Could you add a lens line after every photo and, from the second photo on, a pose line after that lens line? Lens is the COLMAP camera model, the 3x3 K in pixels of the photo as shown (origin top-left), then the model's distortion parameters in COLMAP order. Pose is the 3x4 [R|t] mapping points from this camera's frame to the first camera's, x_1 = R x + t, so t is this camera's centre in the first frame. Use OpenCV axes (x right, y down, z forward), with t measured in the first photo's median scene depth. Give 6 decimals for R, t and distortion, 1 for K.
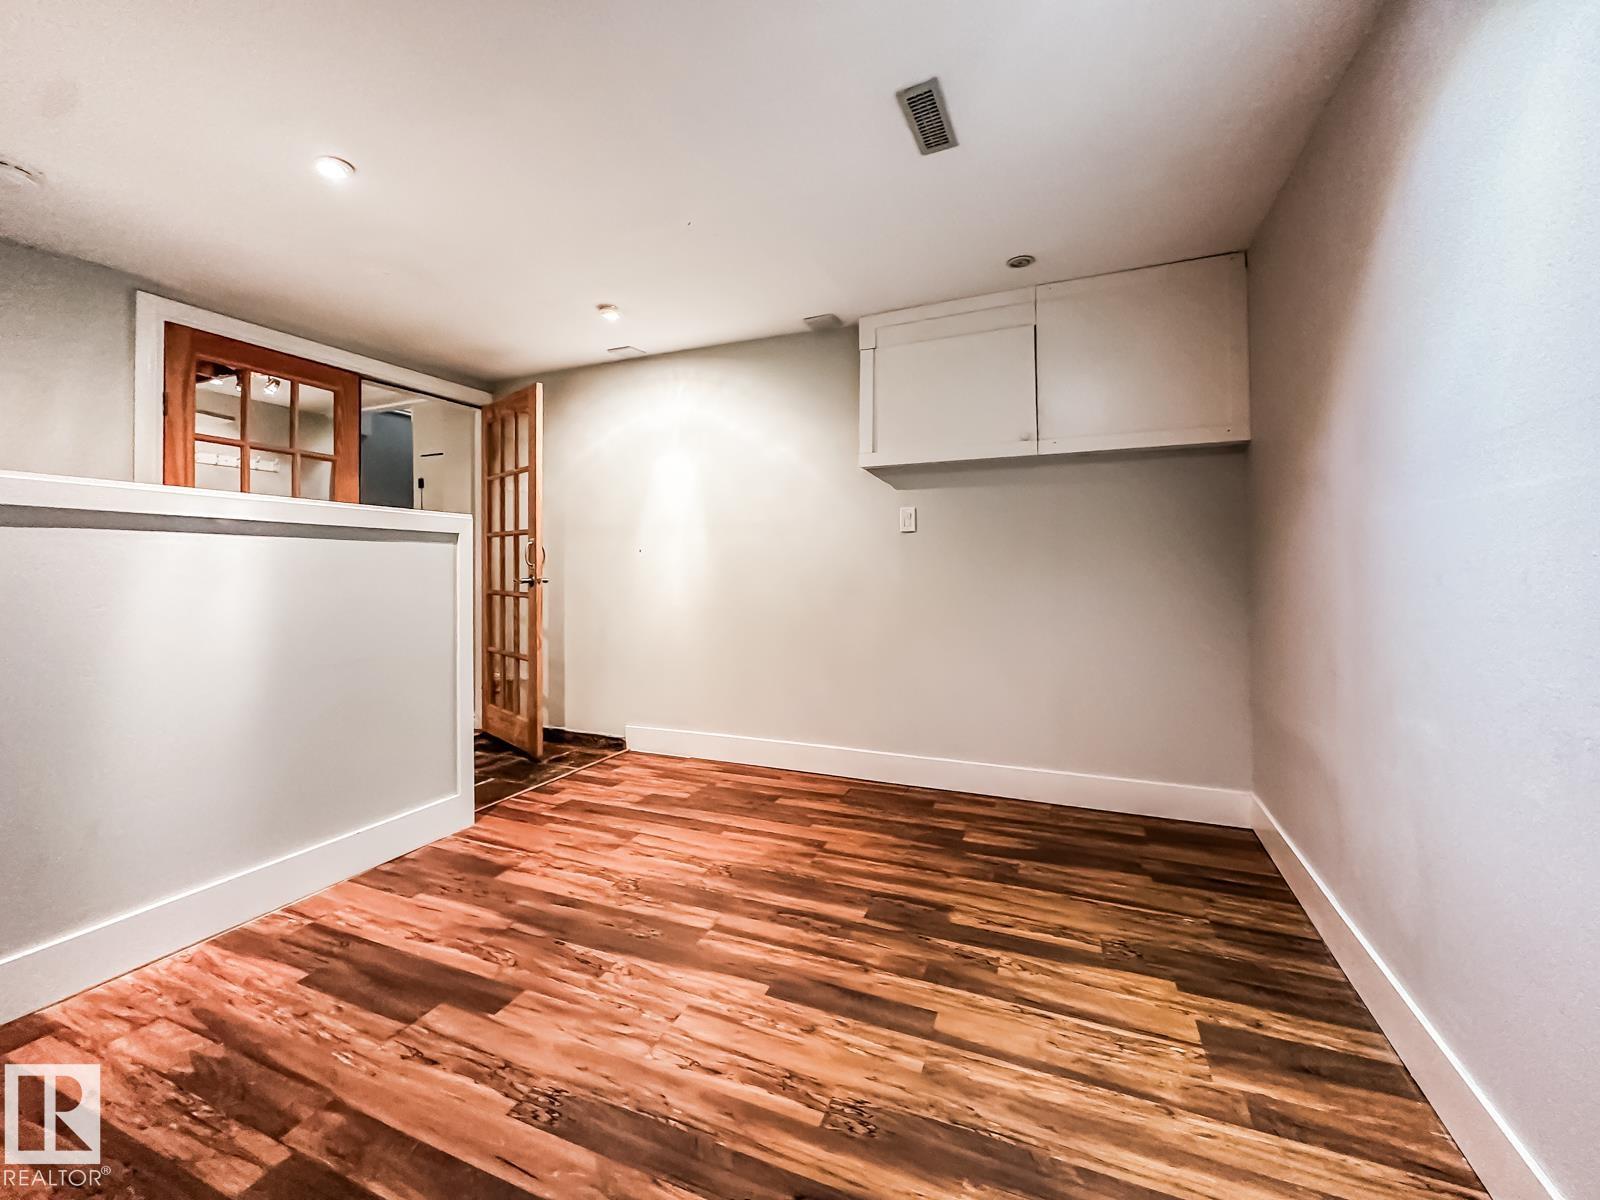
lens RADIAL K [[637.7, 0, 800.0], [0, 637.7, 600.0], [0, 0, 1]] dist [-0.001668, -0.000113]
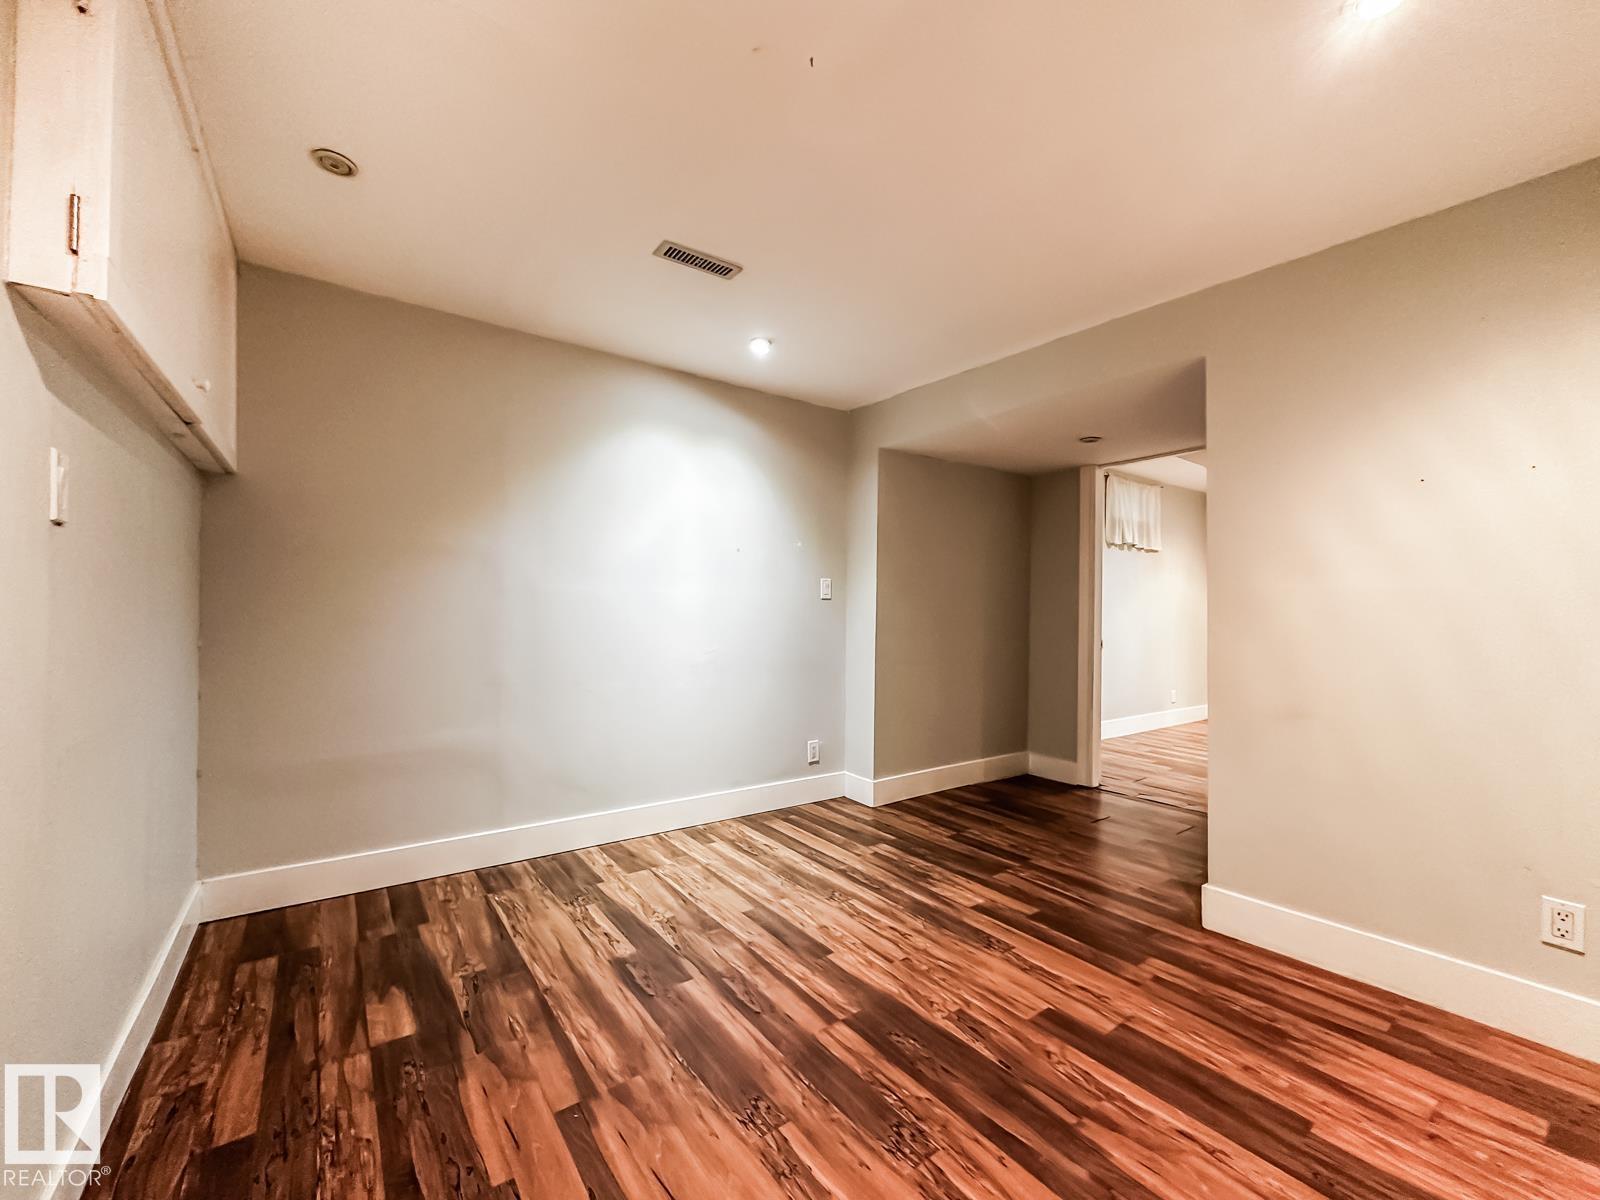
lens RADIAL K [[637.7, 0, 800.0], [0, 637.7, 600.0], [0, 0, 1]] dist [-0.001668, -0.000113]
pose [[-0.846584, 0.002806, 0.532248, -0.611761], [0.019125, 0.999501, 0.025151, -0.112250], [-0.531912, 0.031472, -0.846215, 1.882223]]
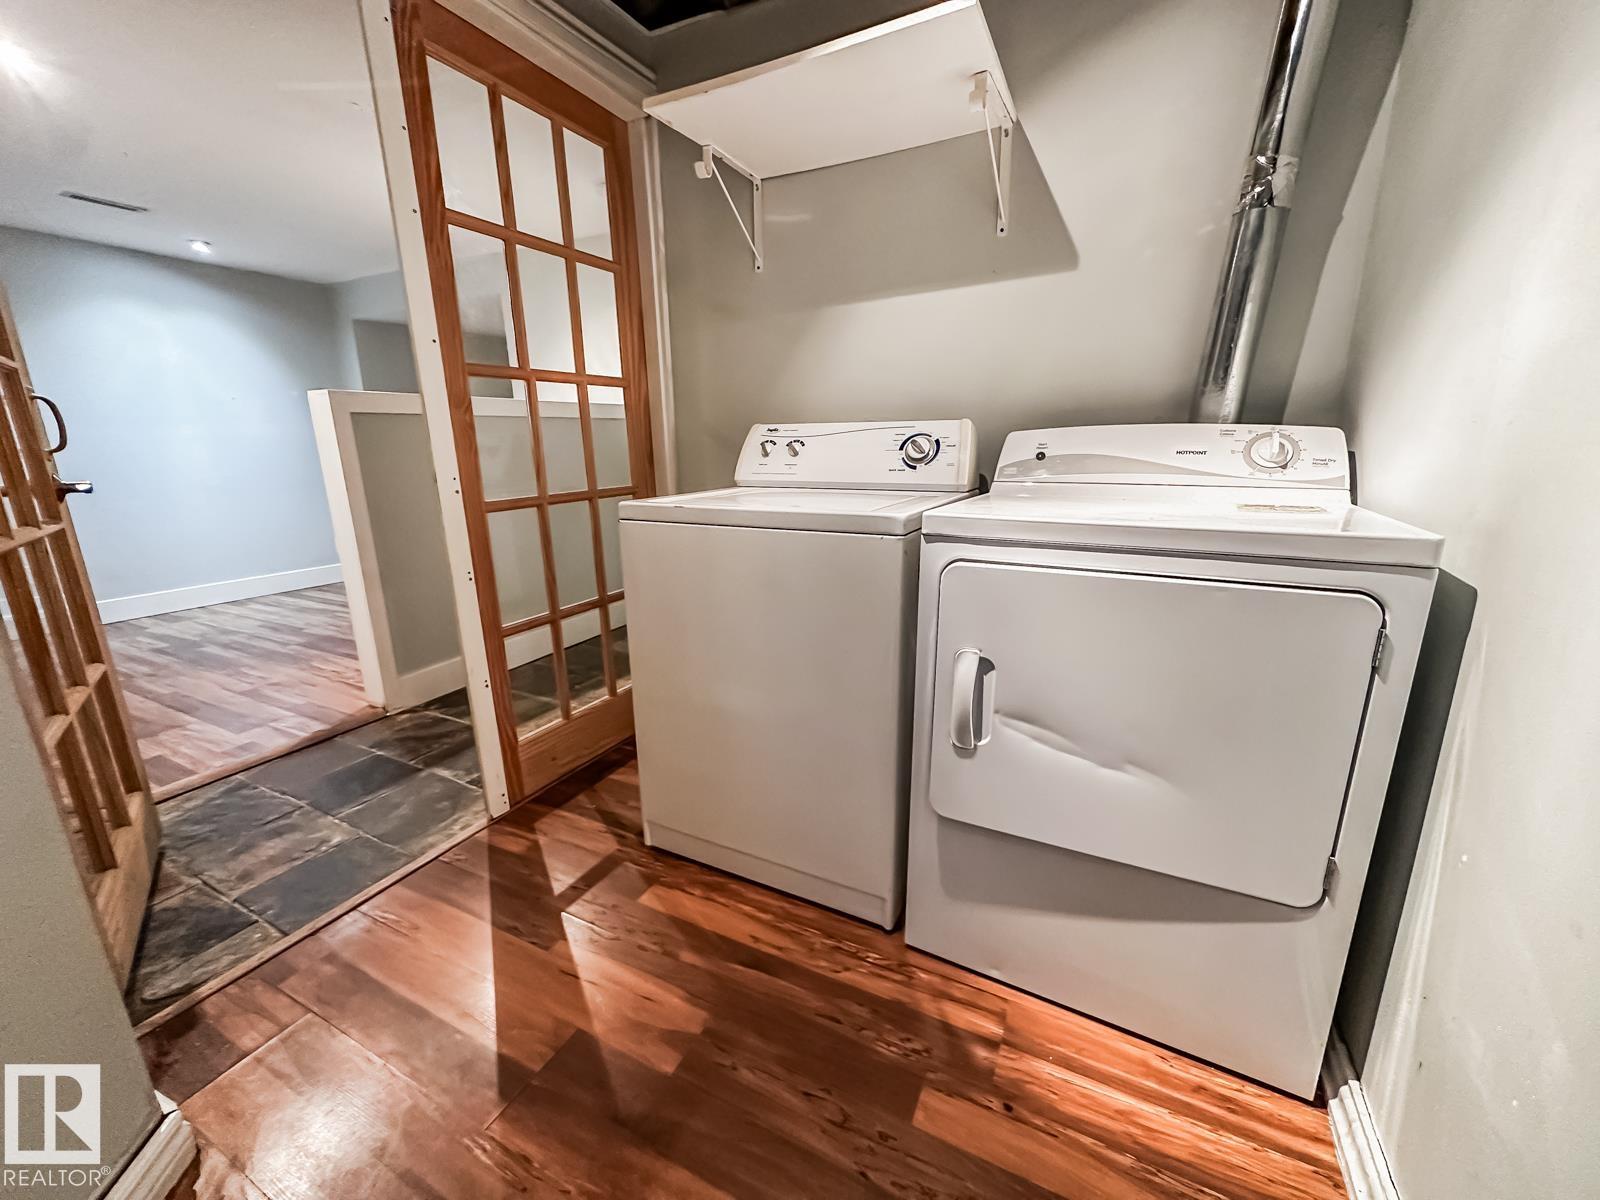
lens RADIAL K [[637.7, 0, 800.0], [0, 637.7, 600.0], [0, 0, 1]] dist [-0.001668, -0.000113]
pose [[-0.994369, -0.011111, 0.105388, -1.943045], [0.019858, 0.957335, 0.288296, -0.132908], [-0.104094, 0.288765, -0.951724, 2.755944]]
